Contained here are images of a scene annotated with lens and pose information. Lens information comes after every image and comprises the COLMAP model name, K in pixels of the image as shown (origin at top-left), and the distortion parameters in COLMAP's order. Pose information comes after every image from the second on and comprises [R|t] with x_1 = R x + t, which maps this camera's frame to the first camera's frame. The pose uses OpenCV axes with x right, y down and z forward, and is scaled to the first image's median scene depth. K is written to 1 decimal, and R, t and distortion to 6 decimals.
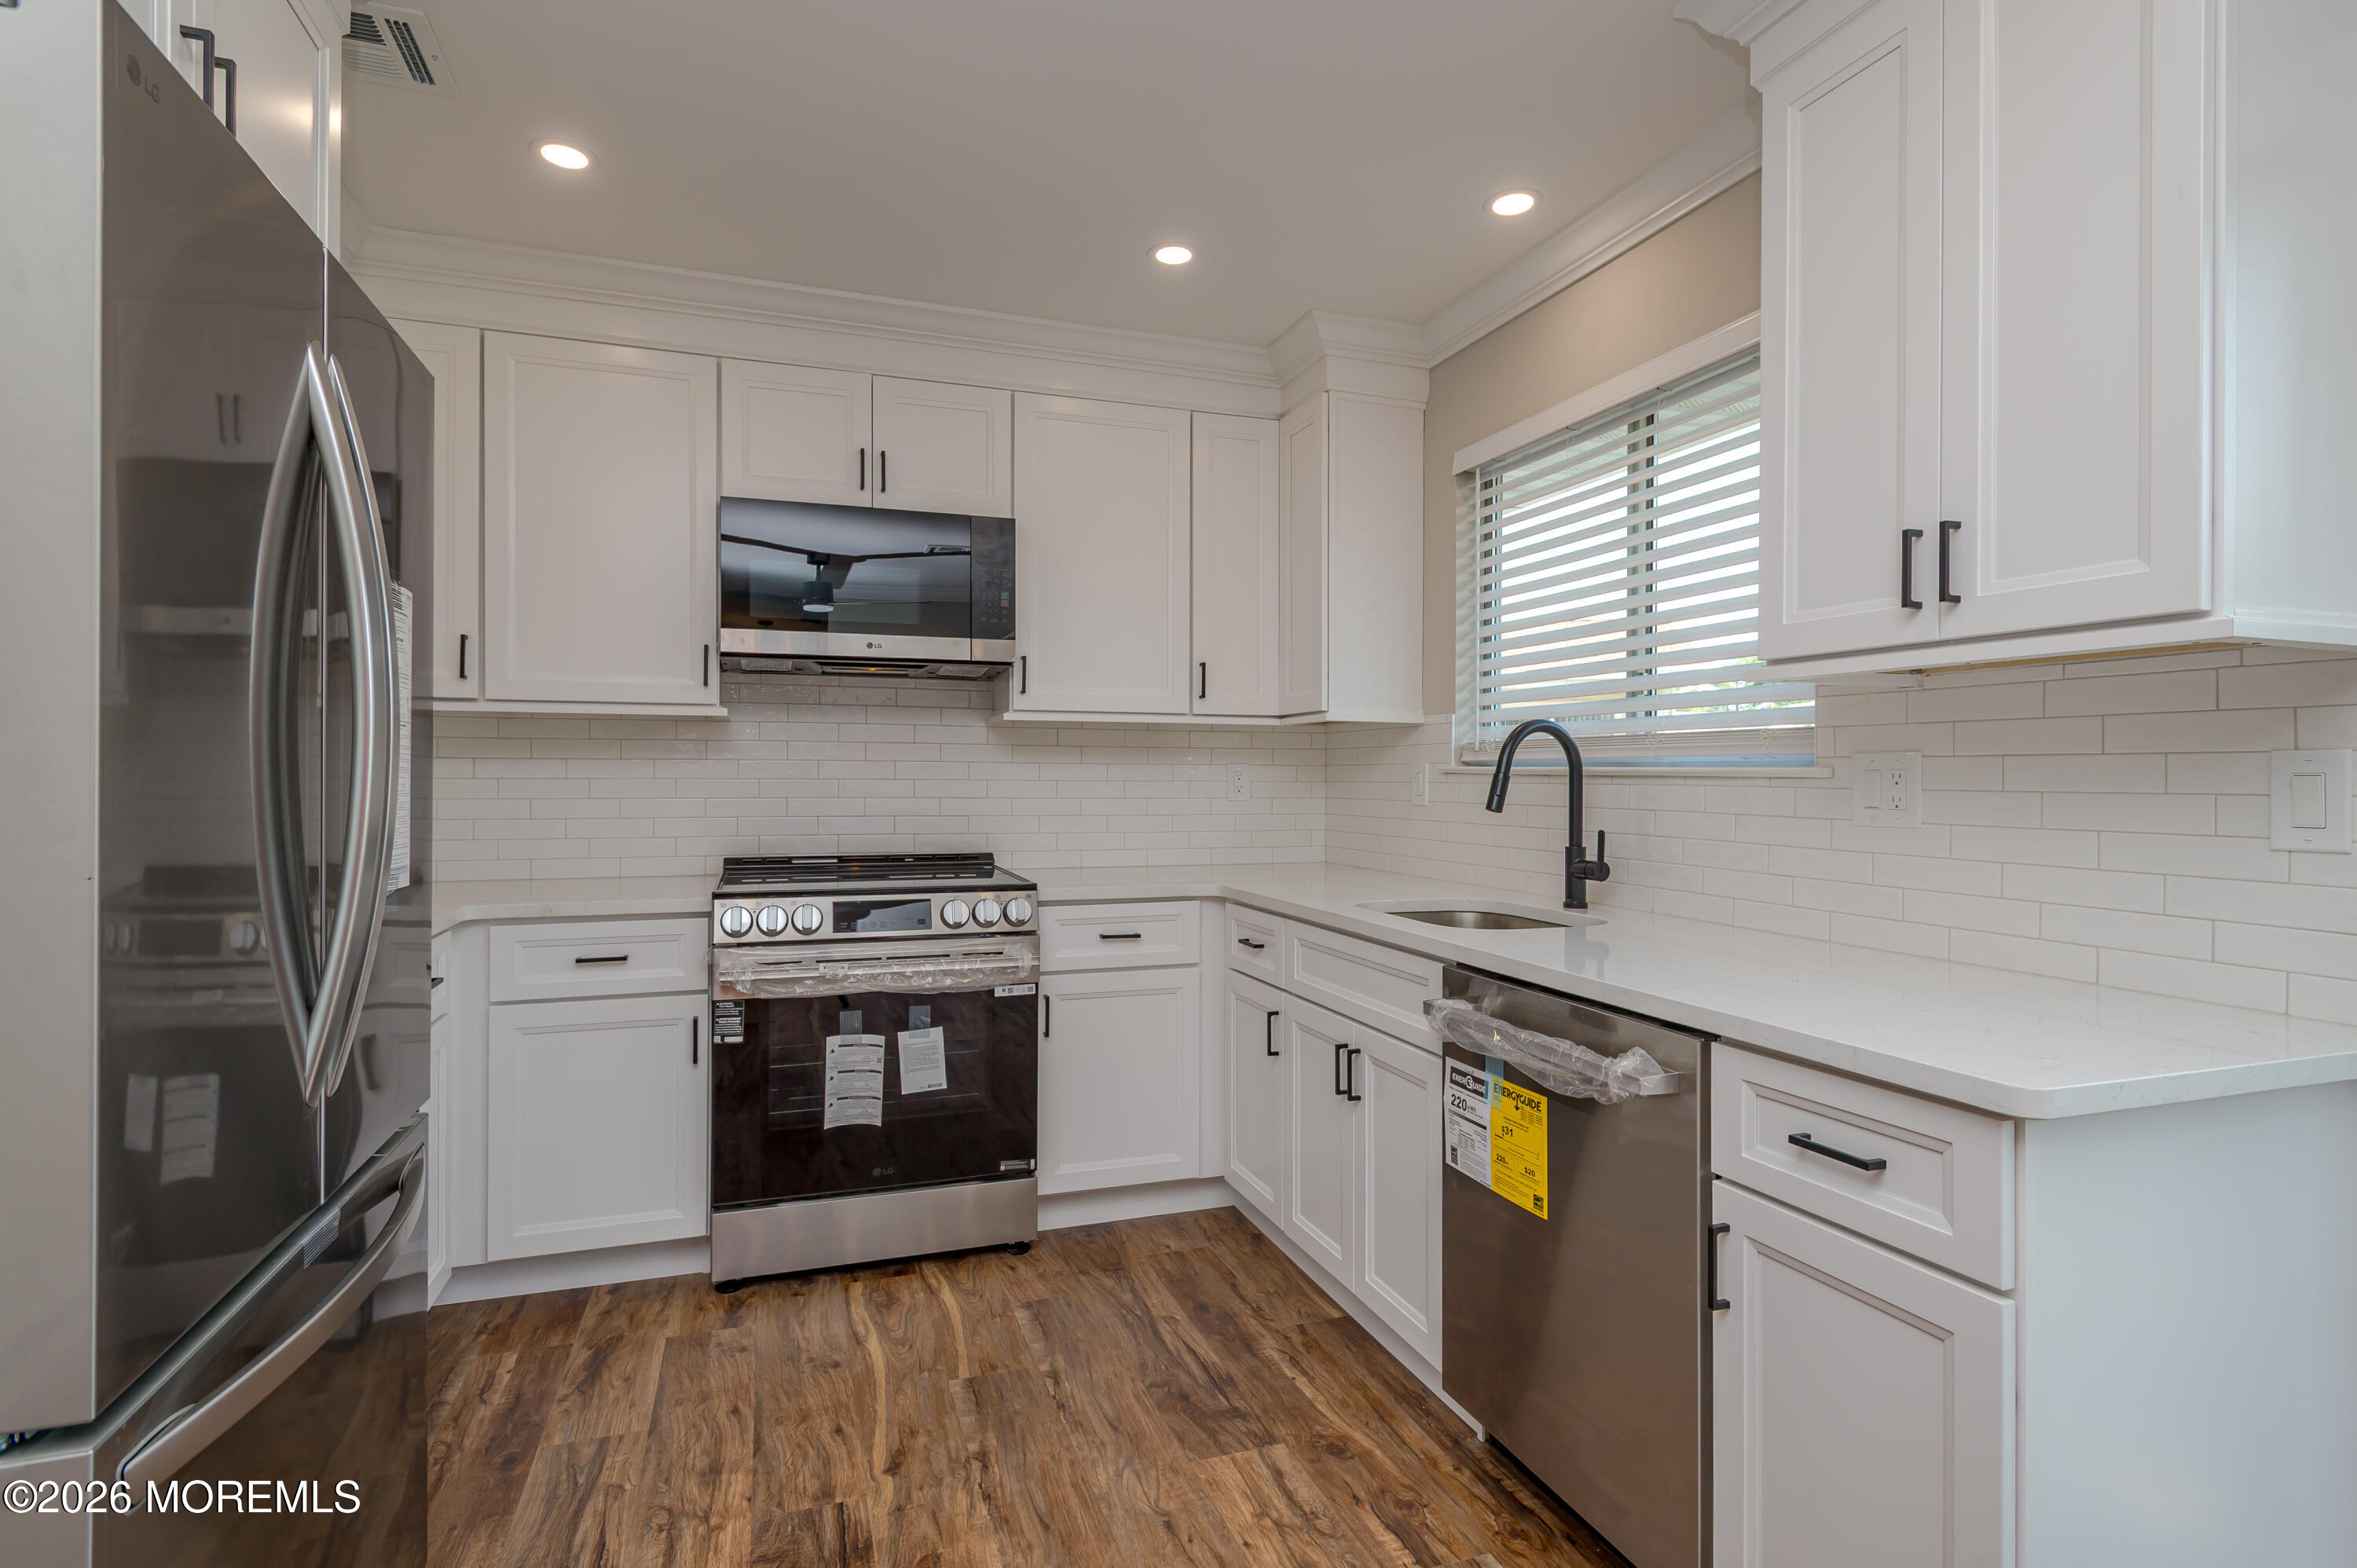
lens RADIAL K [[1154.4, 0, 1174.7], [0, 1154.4, 775.6], [0, 0, 1]] dist [0.008177, -0.000334]
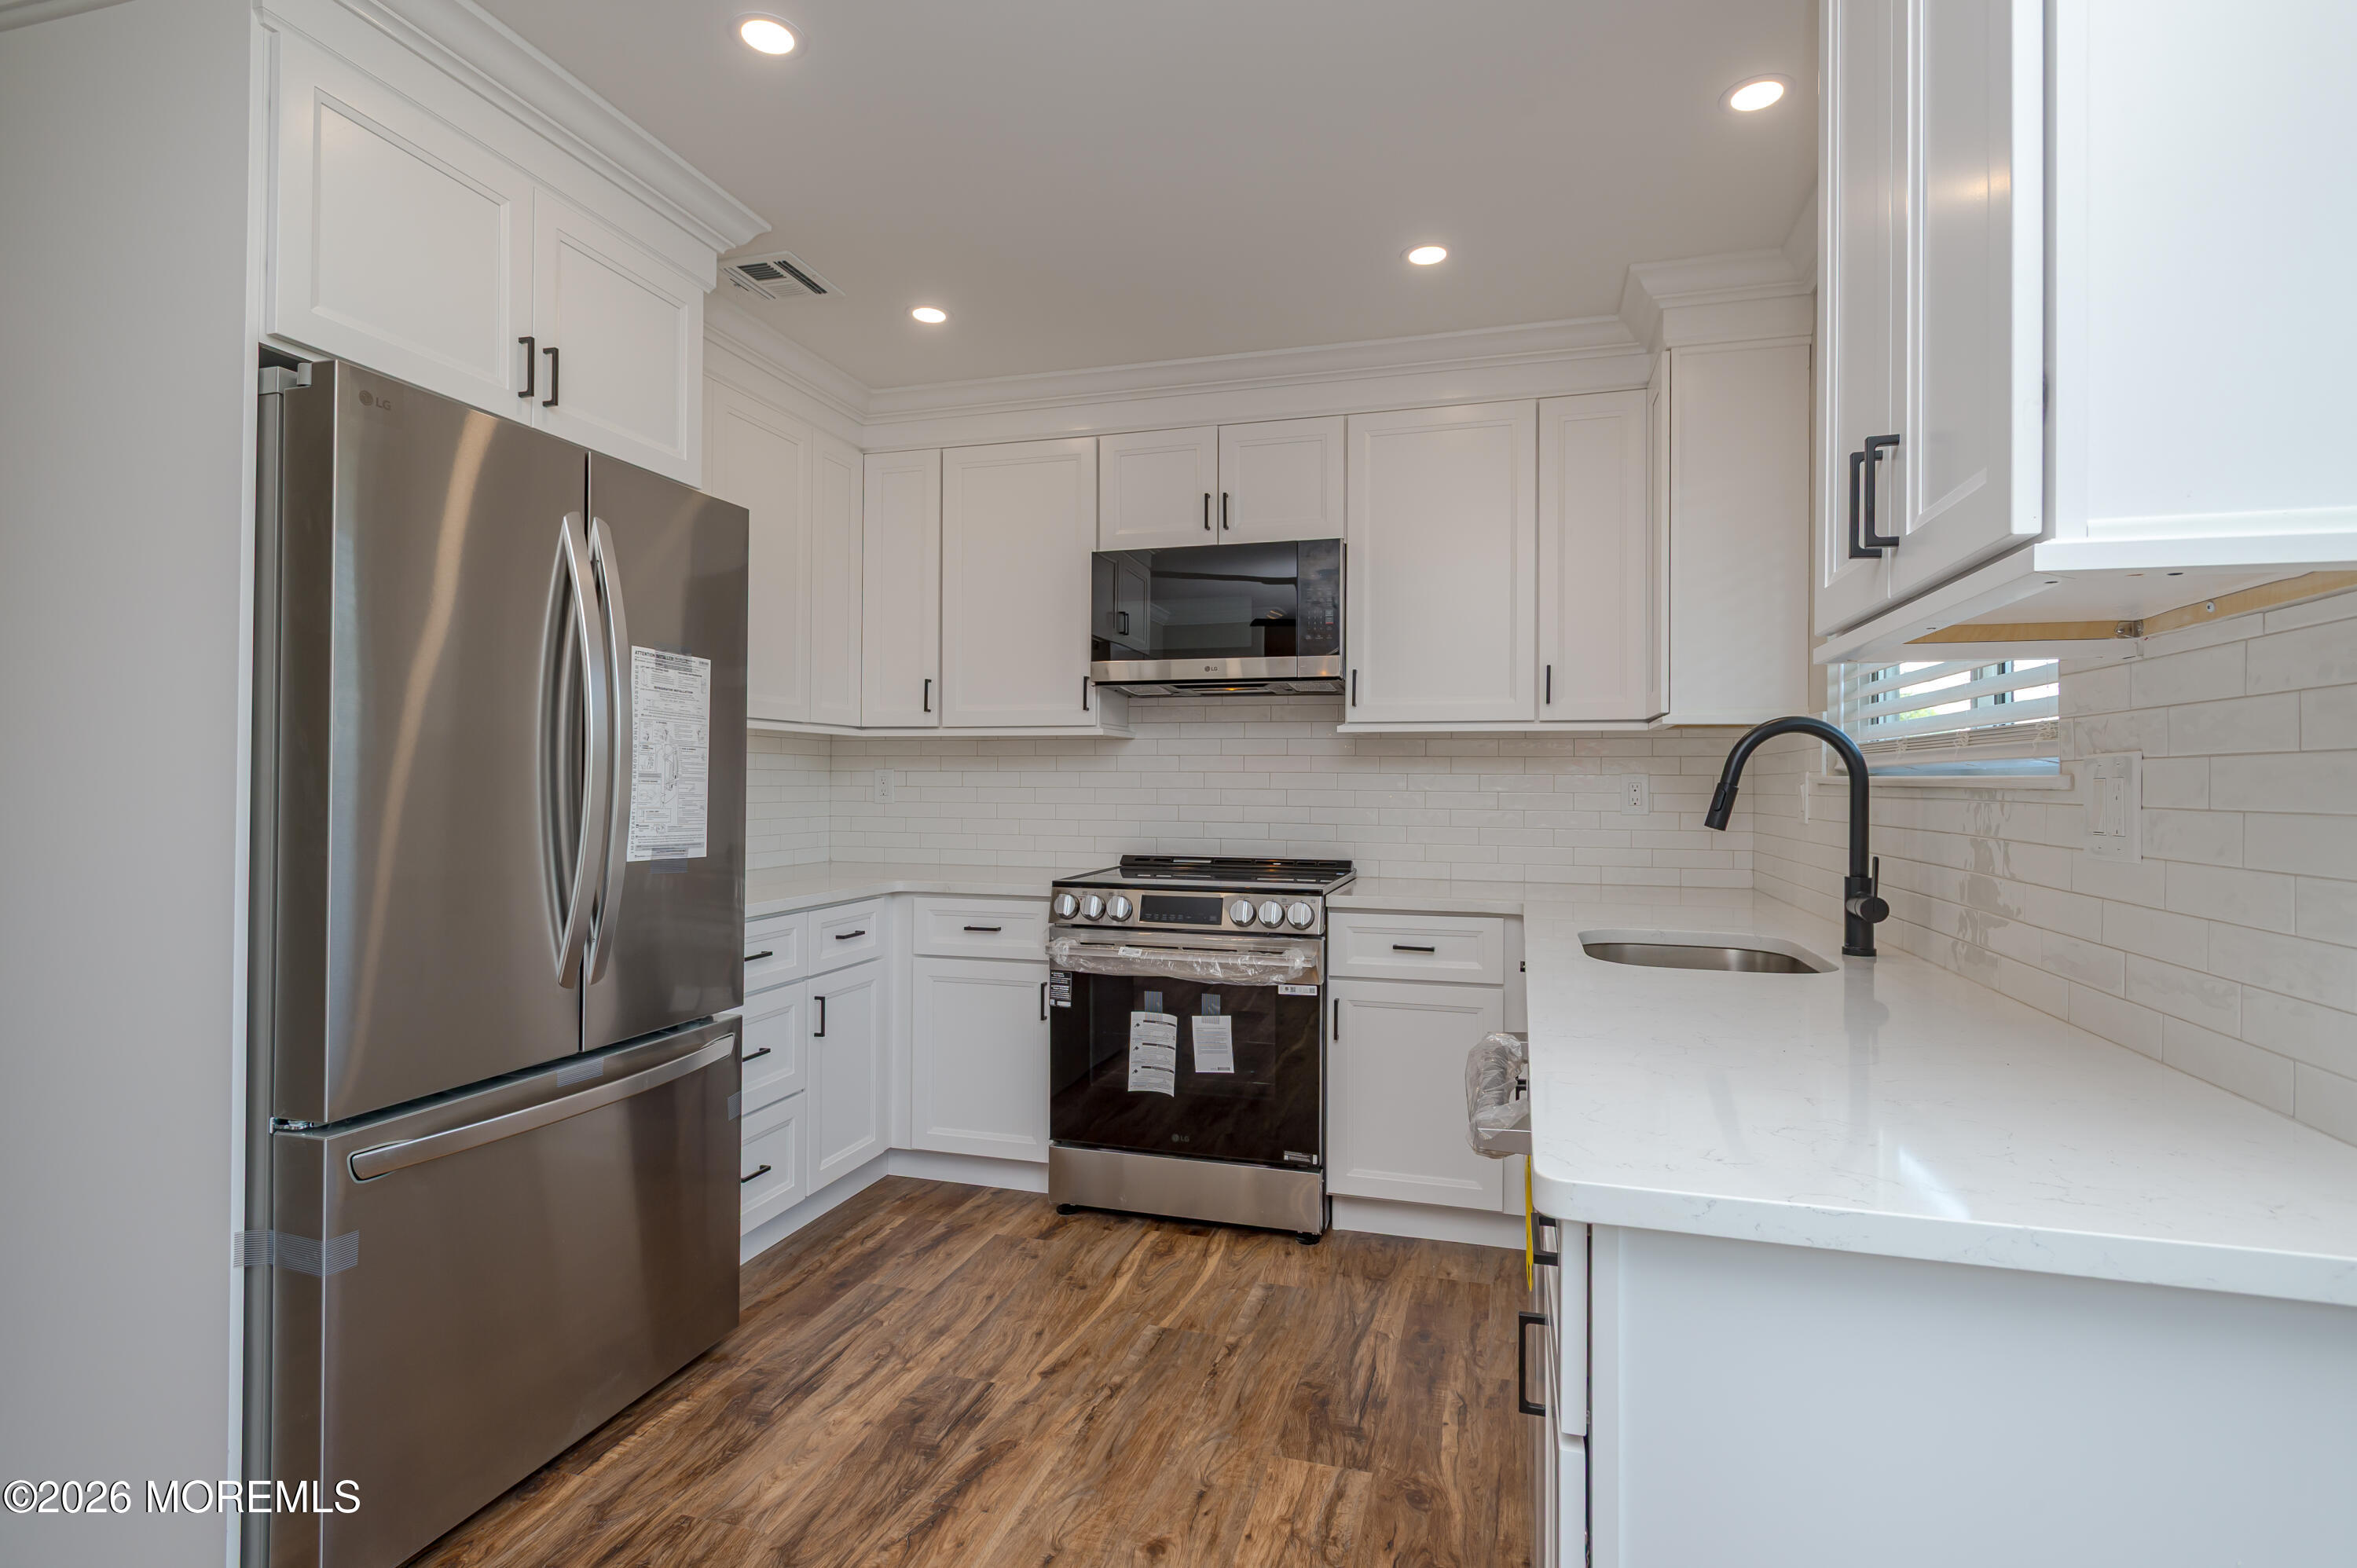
lens RADIAL K [[1154.4, 0, 1174.7], [0, 1154.4, 775.6], [0, 0, 1]] dist [0.008177, -0.000334]
pose [[0.814203, -0.002698, -0.580574, 0.407495], [-0.003452, 0.999949, -0.009488, 0.001380], [0.580570, 0.009730, 0.814152, 0.083457]]
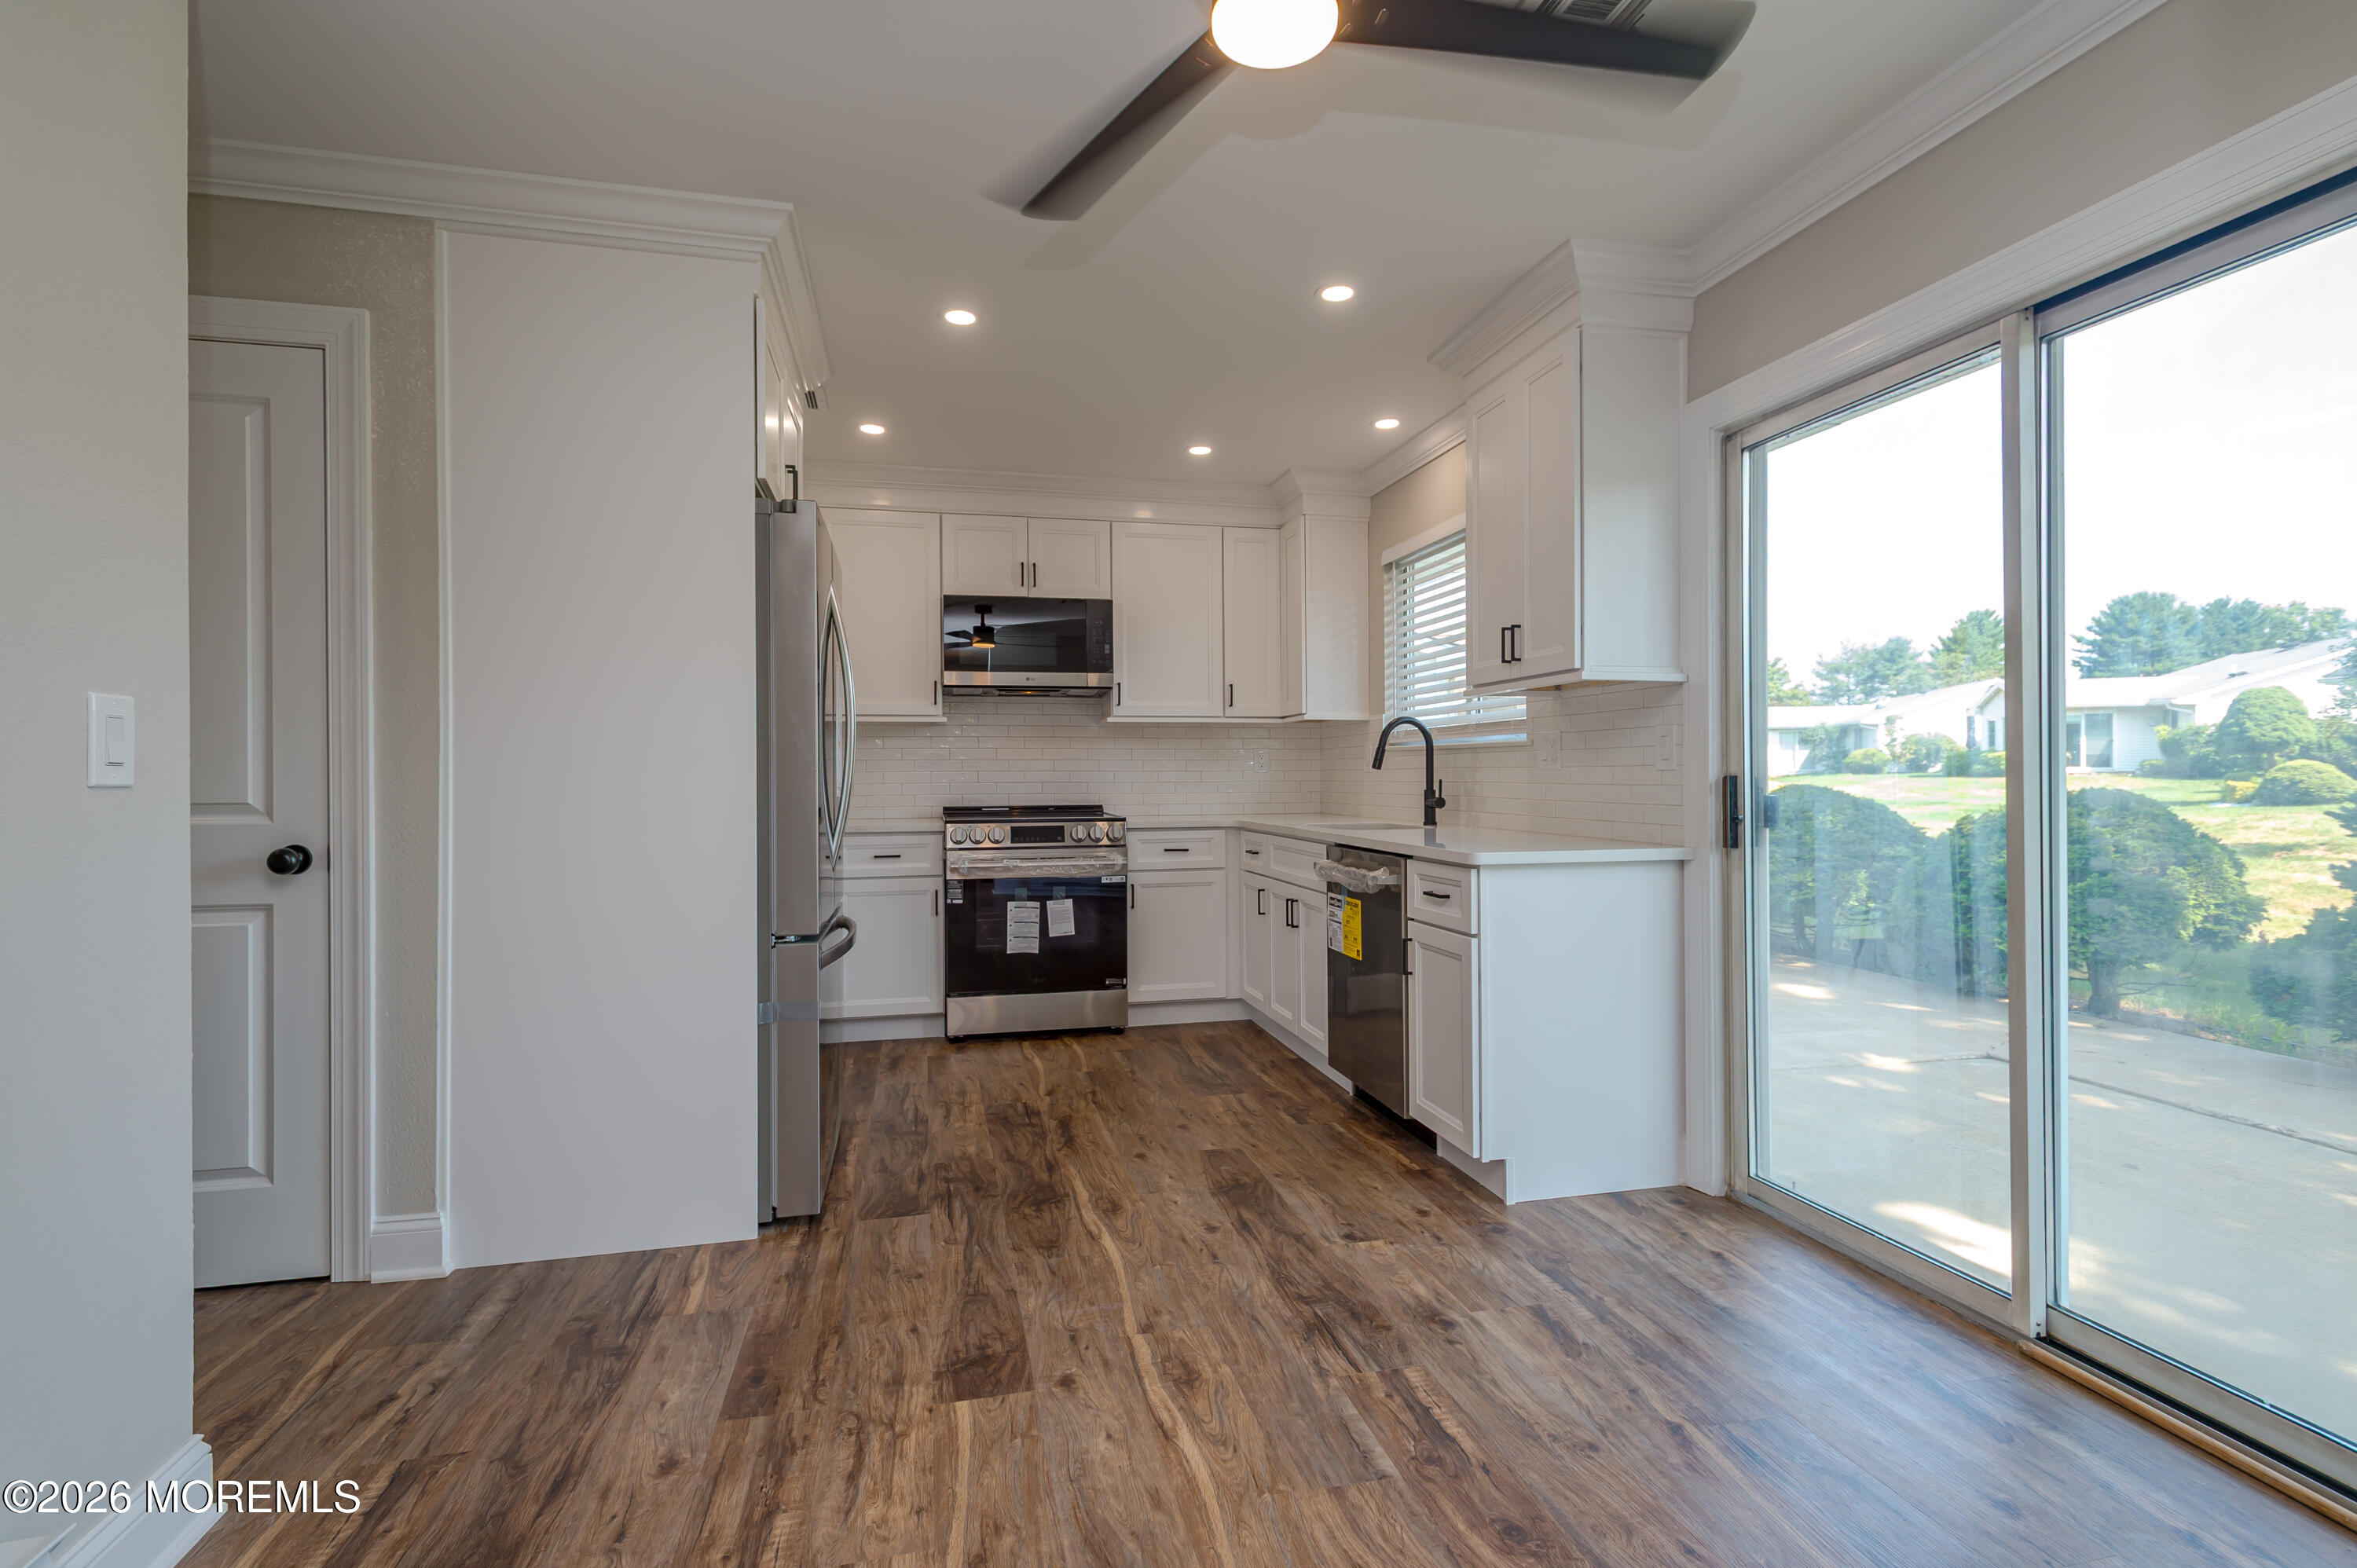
lens RADIAL K [[1090.6, 0, 1177.8], [0, 1090.6, 773.2], [0, 0, 1]] dist [0.020563, -0.008169]
pose [[0.994588, -0.009950, -0.103416, 0.134564], [0.009781, 0.999950, -0.002139, 0.035184], [0.103432, 0.001116, 0.994636, -0.644045]]
